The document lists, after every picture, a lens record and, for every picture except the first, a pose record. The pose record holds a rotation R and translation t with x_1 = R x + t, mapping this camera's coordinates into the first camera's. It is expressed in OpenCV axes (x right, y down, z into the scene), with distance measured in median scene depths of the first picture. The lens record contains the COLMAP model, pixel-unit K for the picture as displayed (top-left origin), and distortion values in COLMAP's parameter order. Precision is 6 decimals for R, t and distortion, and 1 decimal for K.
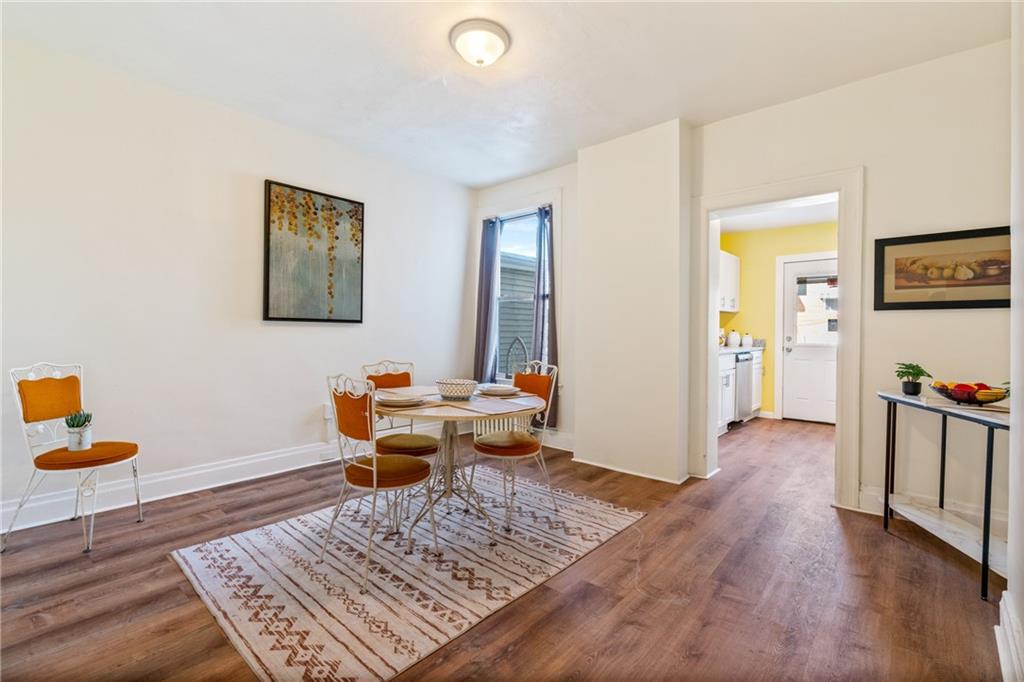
lens RADIAL K [[455.0, 0, 511.6], [0, 455.0, 336.3], [0, 0, 1]] dist [-0.011727, 0.006197]
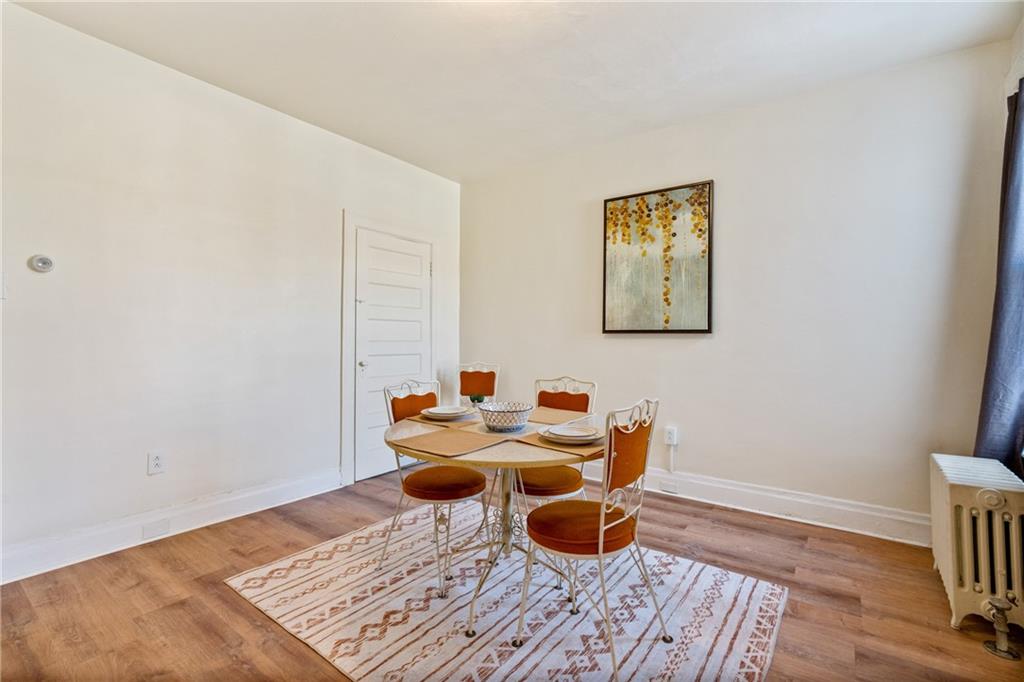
lens RADIAL K [[455.0, 0, 511.6], [0, 455.0, 336.3], [0, 0, 1]] dist [-0.011727, 0.006197]
pose [[0.098349, -0.016951, -0.995008, 0.474170], [-0.013781, 0.999736, -0.018394, -0.005536], [0.995057, 0.015522, 0.098089, 0.668529]]
